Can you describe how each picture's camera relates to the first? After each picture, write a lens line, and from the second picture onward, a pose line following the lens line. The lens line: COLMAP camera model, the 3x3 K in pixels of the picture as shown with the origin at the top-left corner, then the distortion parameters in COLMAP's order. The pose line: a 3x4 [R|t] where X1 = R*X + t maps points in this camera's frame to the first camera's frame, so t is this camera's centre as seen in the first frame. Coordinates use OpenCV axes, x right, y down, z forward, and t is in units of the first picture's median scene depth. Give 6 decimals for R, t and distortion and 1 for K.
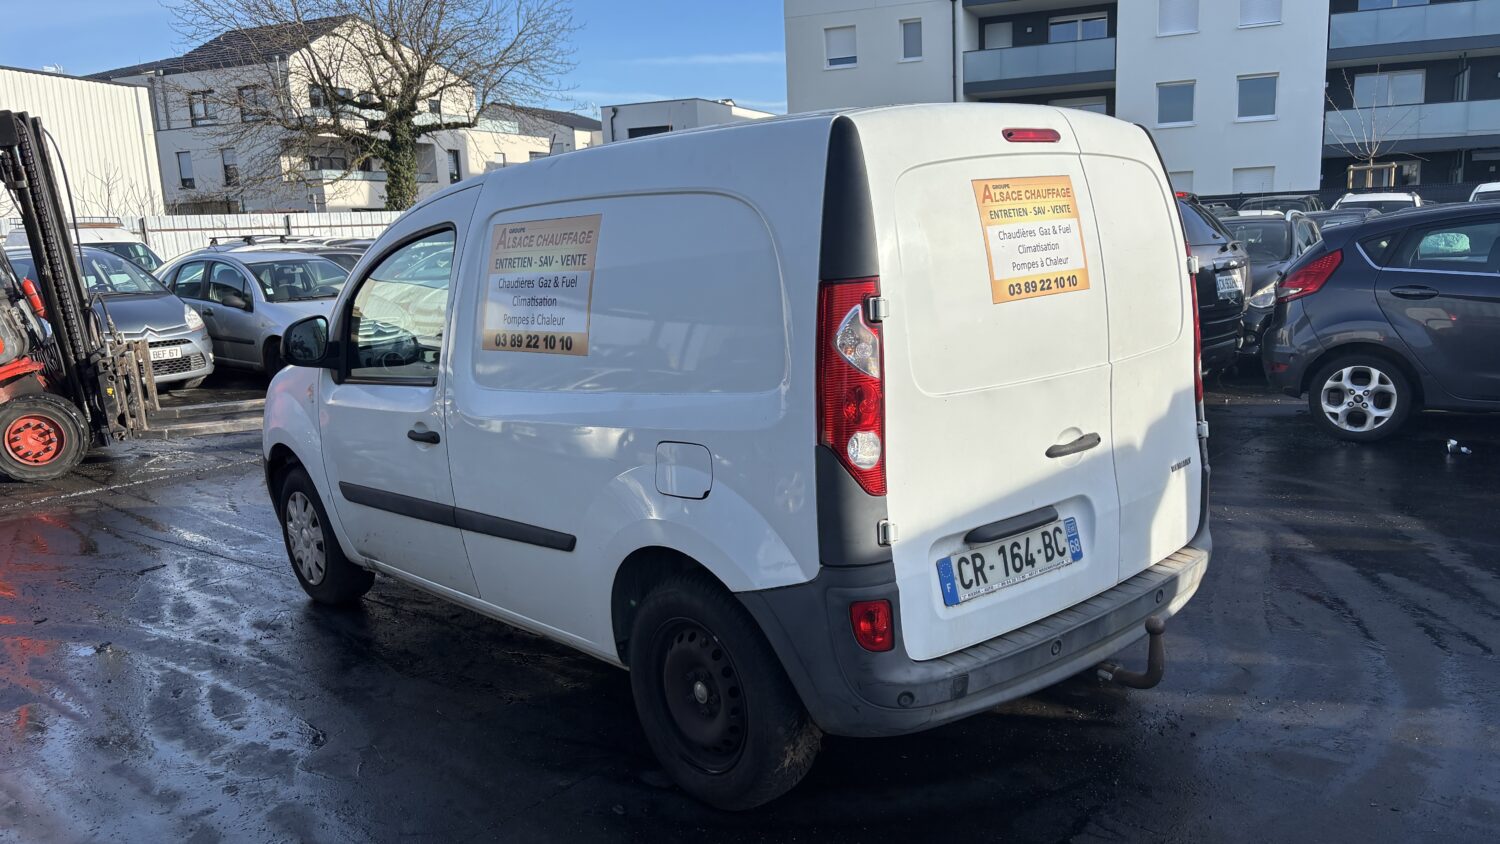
lens RADIAL K [[1130.3, 0, 750.0], [0, 1130.3, 422.0], [0, 0, 1]] dist [0.041599, -0.004707]
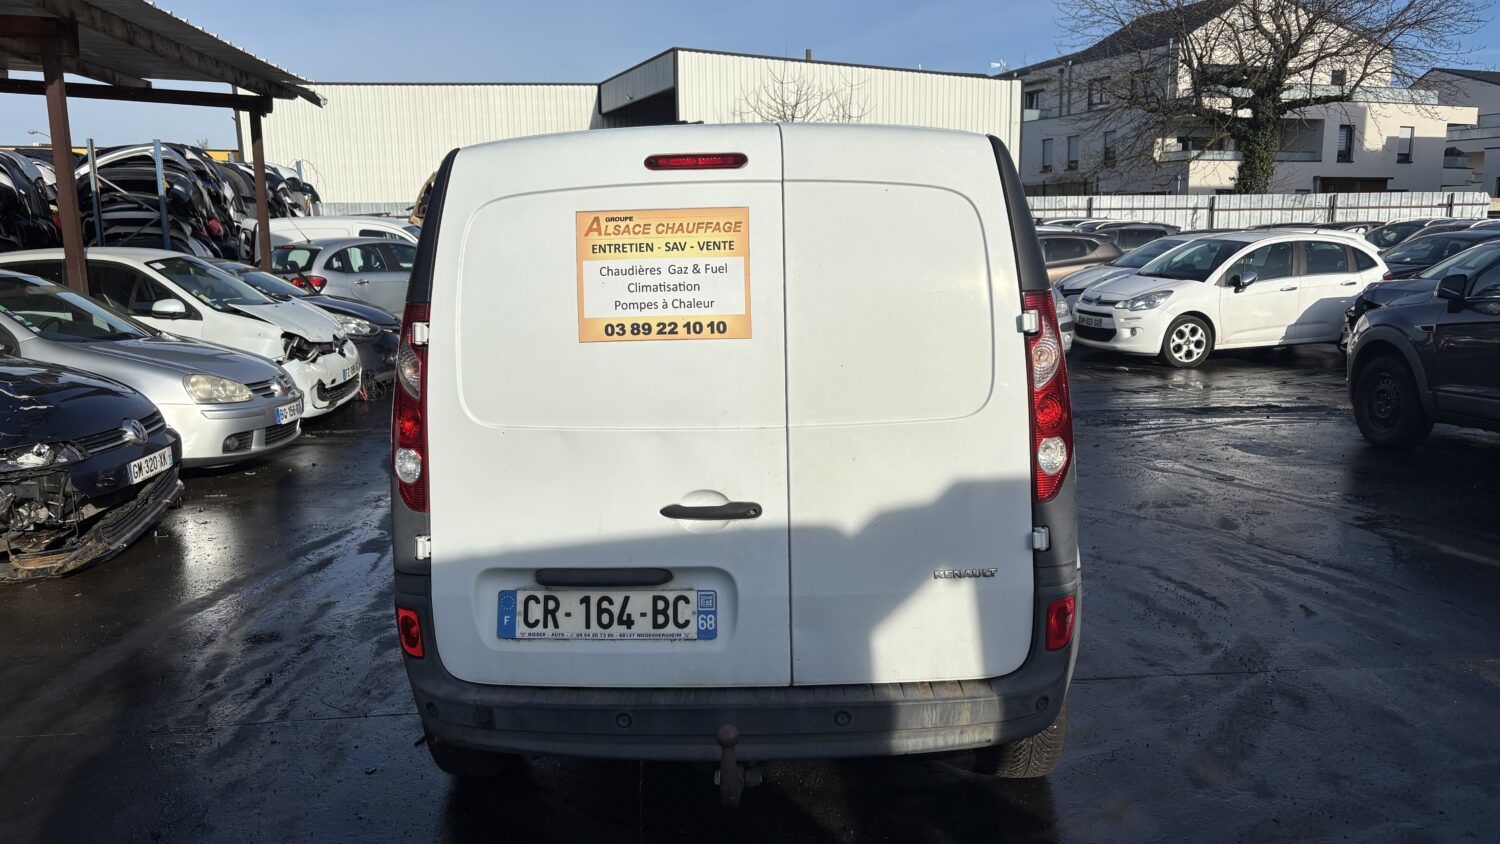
lens RADIAL K [[1121.7, 0, 750.0], [0, 1121.7, 422.0], [0, 0, 1]] dist [0.046499, -0.008946]
pose [[0.748963, 0.150807, -0.645222, 0.899973], [-0.139088, 0.987843, 0.069436, -0.118168], [0.647849, 0.037738, 0.760833, 0.359436]]
